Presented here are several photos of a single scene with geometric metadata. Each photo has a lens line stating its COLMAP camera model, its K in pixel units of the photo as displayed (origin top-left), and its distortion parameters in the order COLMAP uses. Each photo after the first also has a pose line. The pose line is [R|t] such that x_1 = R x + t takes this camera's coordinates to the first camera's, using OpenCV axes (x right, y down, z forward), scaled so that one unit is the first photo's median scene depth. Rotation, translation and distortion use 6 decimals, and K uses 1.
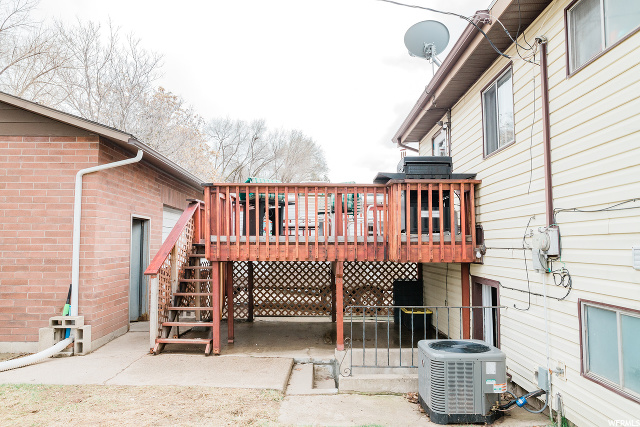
lens RADIAL K [[439.2, 0, 320.0], [0, 439.2, 213.5], [0, 0, 1]] dist [-0.049350, 0.043384]
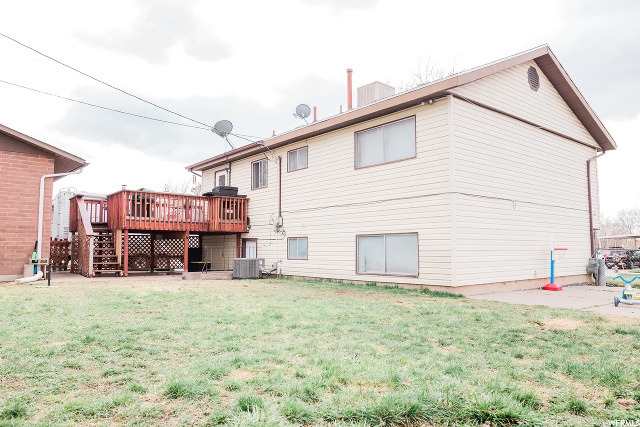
lens RADIAL K [[439.2, 0, 320.0], [0, 439.2, 213.5], [0, 0, 1]] dist [-0.049350, 0.043384]
pose [[0.768884, 0.050706, 0.637375, -0.844055], [-0.046116, 0.998652, -0.023816, 0.045284], [-0.637723, -0.011081, 0.770186, -1.086931]]
